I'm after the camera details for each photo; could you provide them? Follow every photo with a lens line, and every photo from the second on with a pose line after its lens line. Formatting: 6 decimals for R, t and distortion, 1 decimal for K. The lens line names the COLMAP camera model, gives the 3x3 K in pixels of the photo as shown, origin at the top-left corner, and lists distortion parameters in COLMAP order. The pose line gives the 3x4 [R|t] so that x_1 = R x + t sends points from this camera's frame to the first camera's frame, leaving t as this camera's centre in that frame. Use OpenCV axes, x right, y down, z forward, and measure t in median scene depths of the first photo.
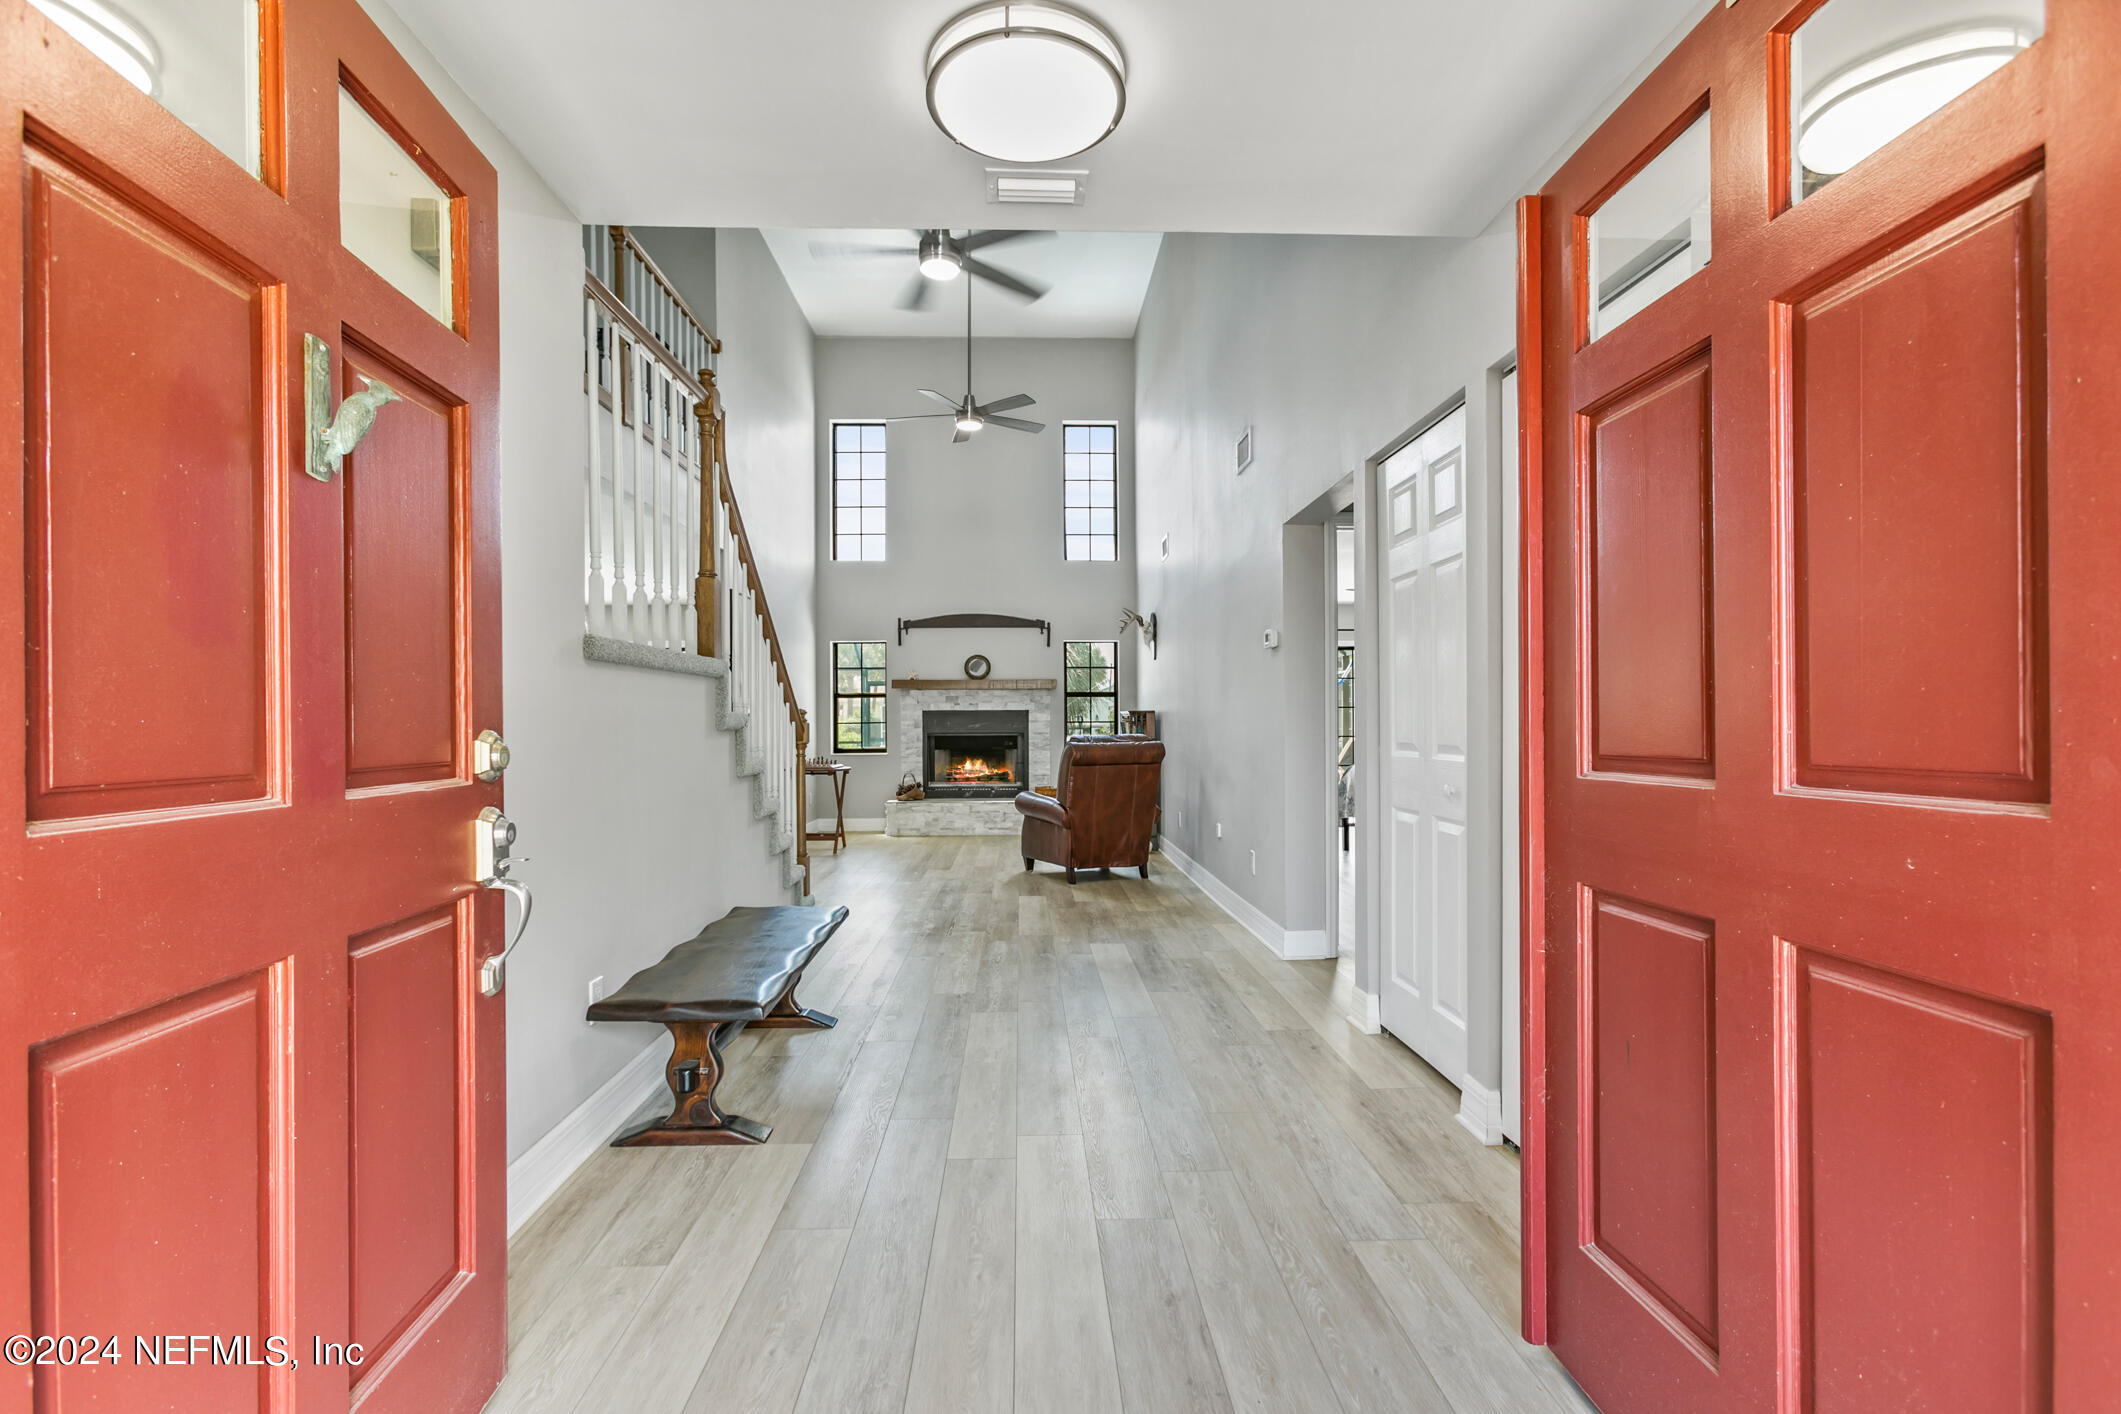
lens RADIAL K [[955.3, 0, 1033.5], [0, 955.3, 717.8], [0, 0, 1]] dist [-0.008176, 0.005947]
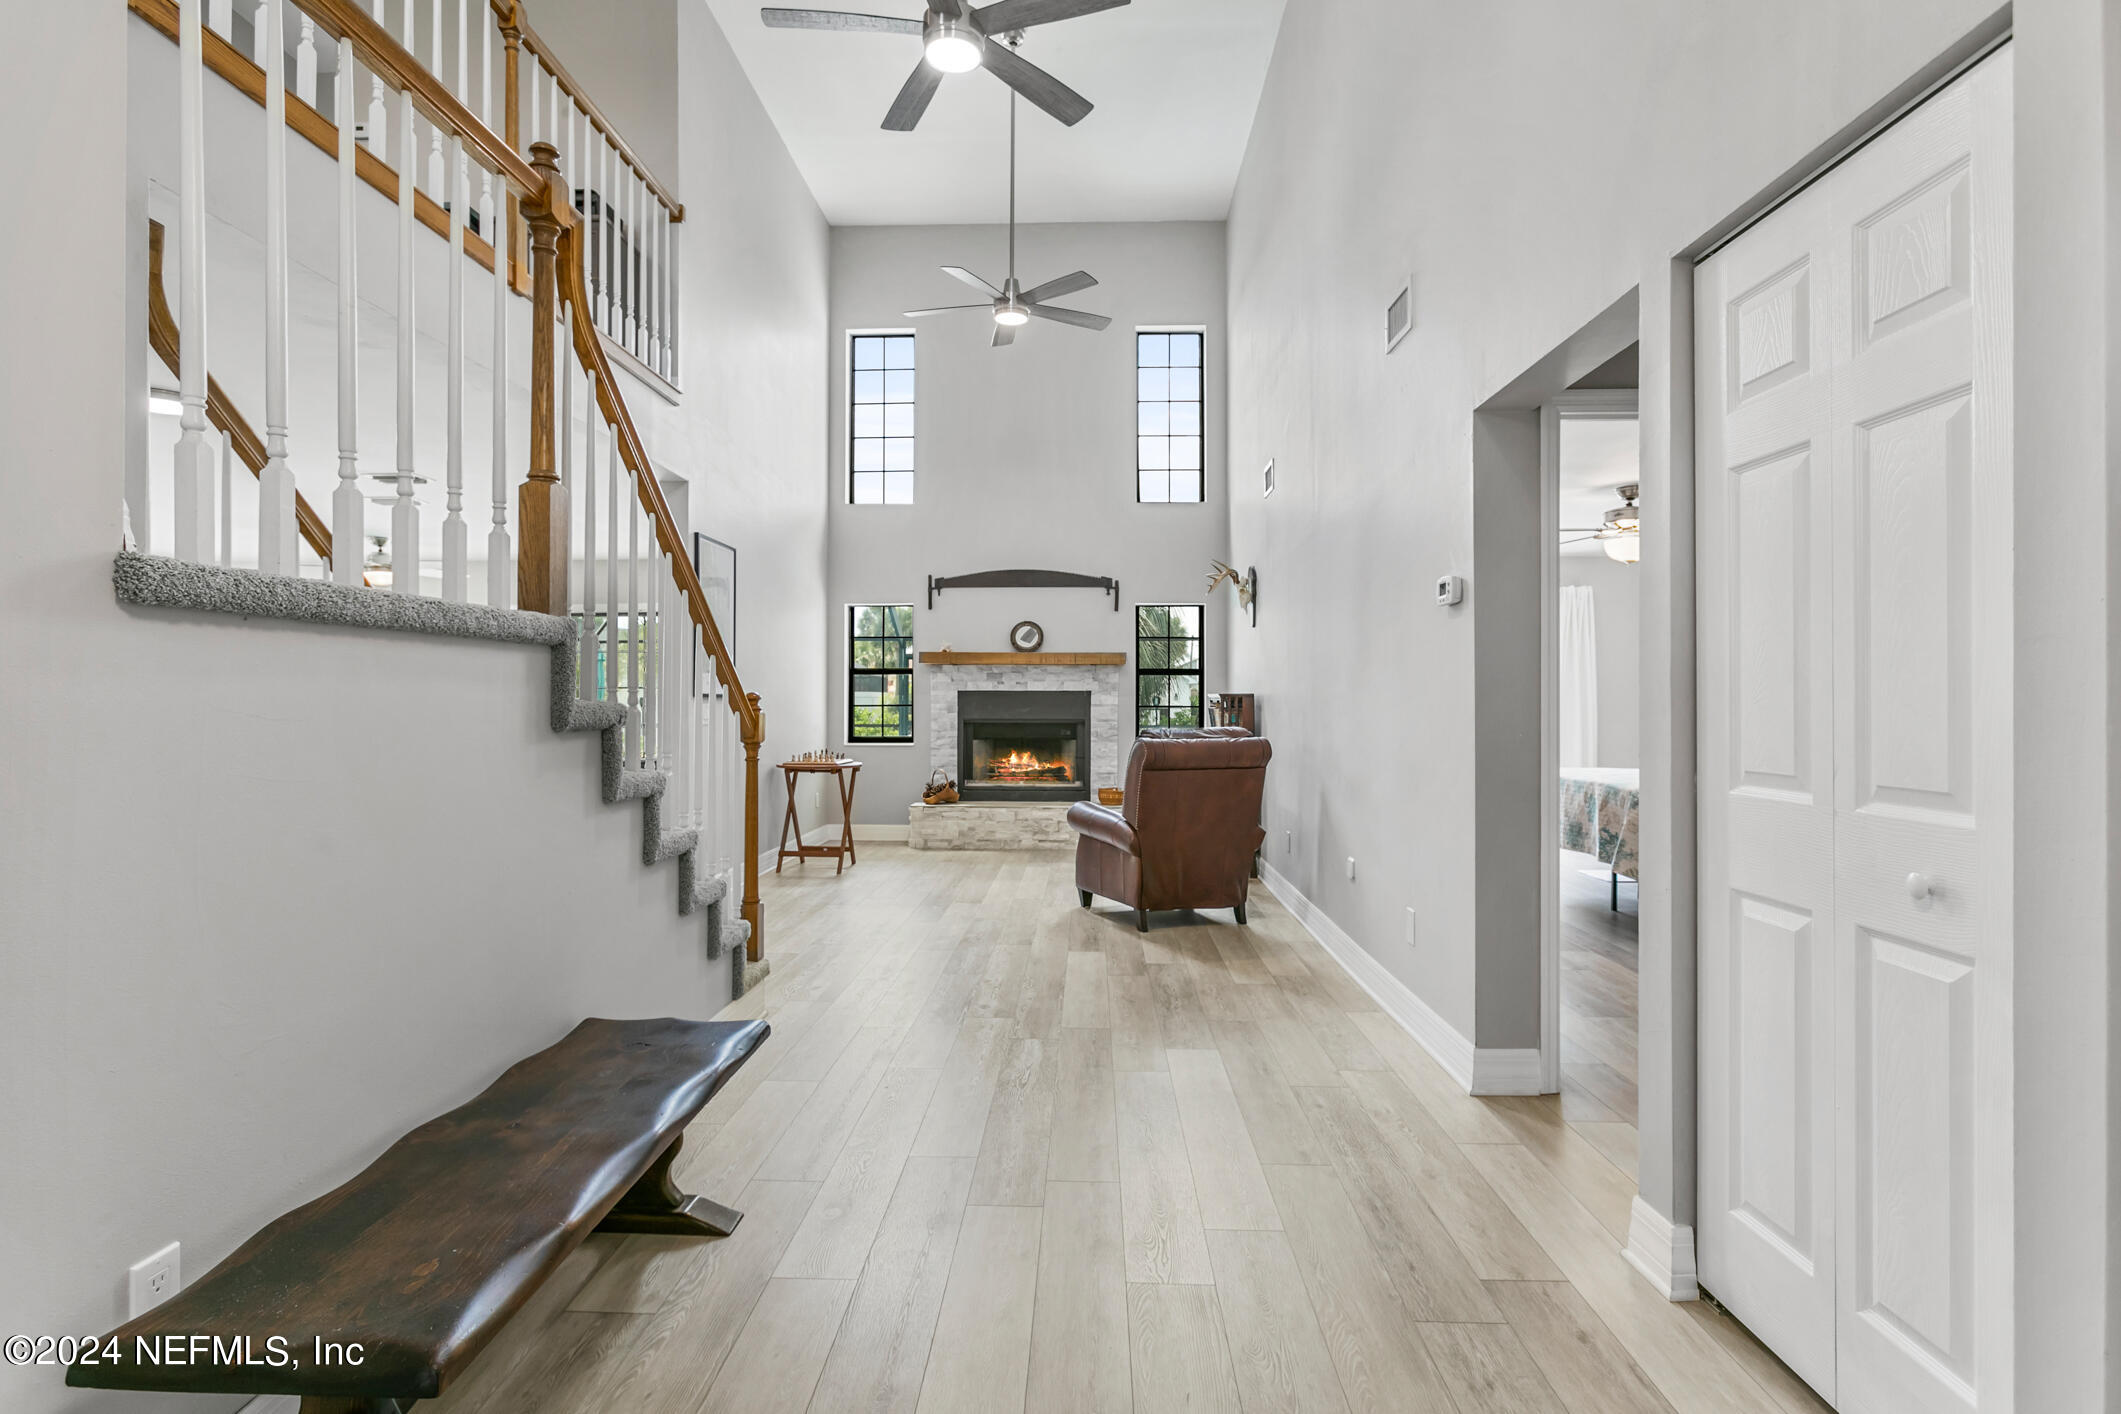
lens RADIAL K [[1040.2, 0, 1050.9], [0, 1040.2, 689.9], [0, 0, 1]] dist [-0.017063, 0.012306]
pose [[0.998570, 0.006034, -0.053109, 0.008224], [-0.006280, 0.999970, -0.004468, -0.005171], [0.053080, 0.004796, 0.998579, 0.141567]]
